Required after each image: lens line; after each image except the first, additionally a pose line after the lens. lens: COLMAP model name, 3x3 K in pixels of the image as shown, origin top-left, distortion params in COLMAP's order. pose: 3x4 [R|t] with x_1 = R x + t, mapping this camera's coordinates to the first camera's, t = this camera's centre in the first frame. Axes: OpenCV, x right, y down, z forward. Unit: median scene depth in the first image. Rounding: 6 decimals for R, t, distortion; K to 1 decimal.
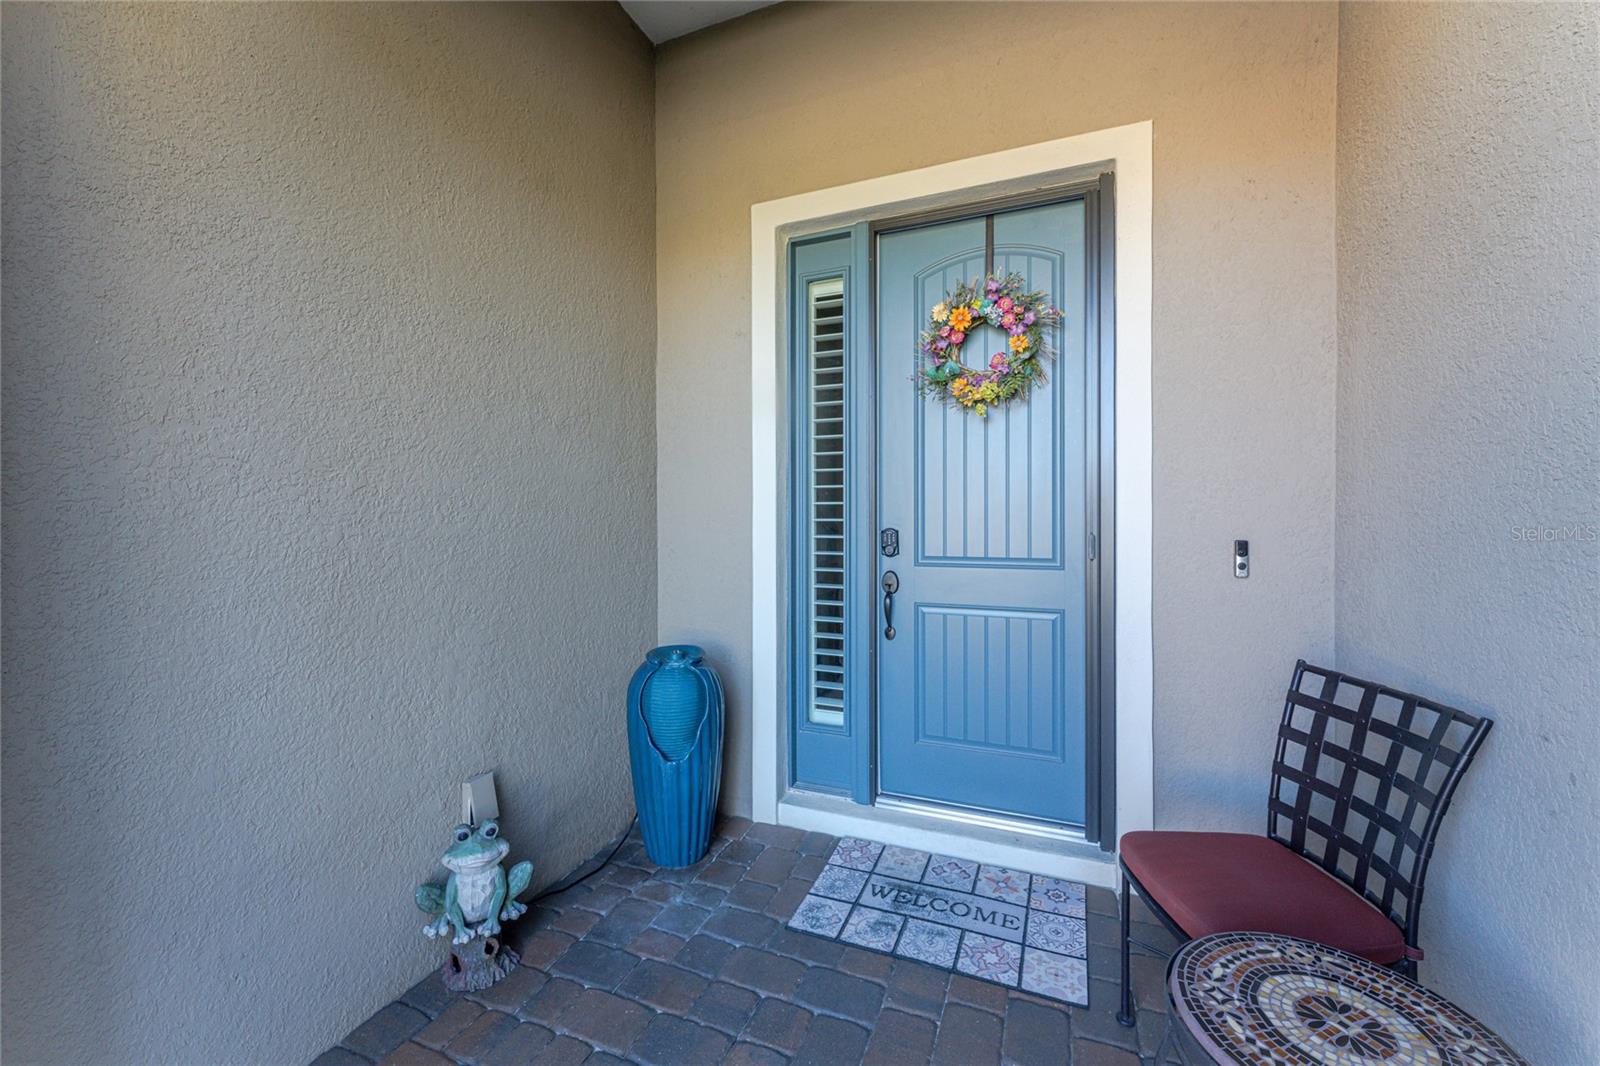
lens RADIAL K [[657.9, 0, 803.4], [0, 657.9, 526.3], [0, 0, 1]] dist [-0.001839, -0.000179]
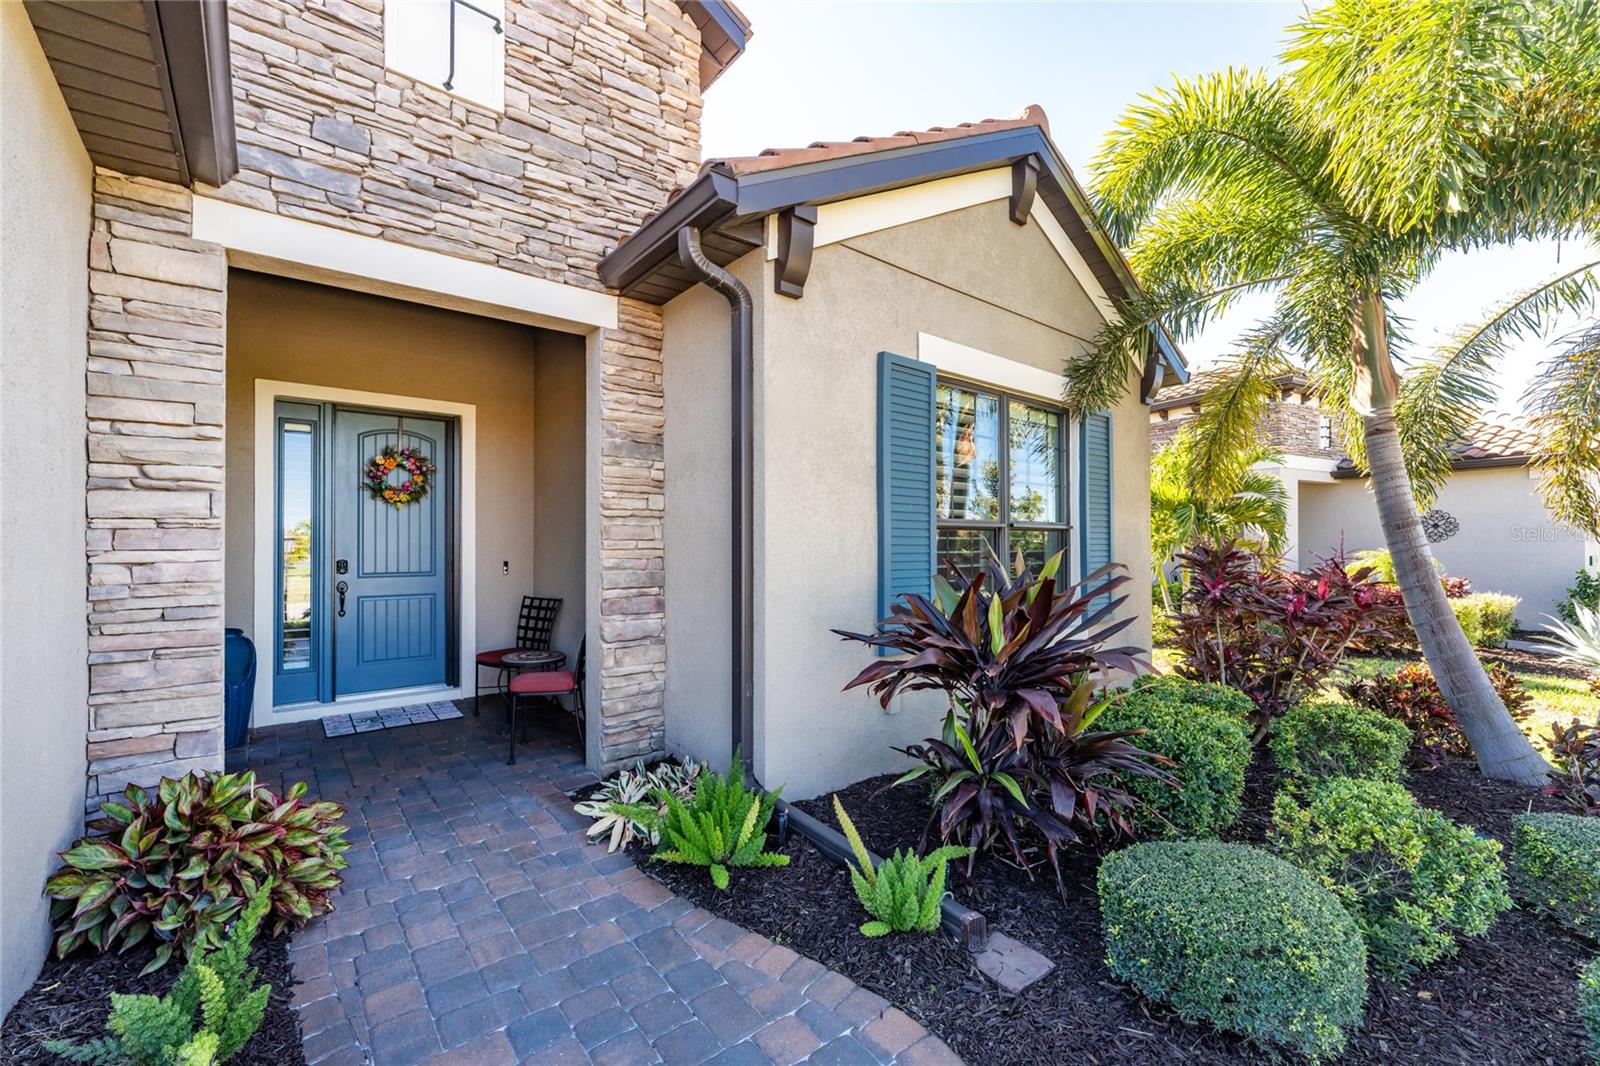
lens RADIAL K [[657.9, 0, 803.4], [0, 657.9, 526.3], [0, 0, 1]] dist [-0.001839, -0.000179]
pose [[0.468417, 0.020532, 0.883269, -1.071240], [0.008447, 0.999580, -0.027715, -0.034562], [-0.883467, 0.020443, 0.468047, -1.271752]]
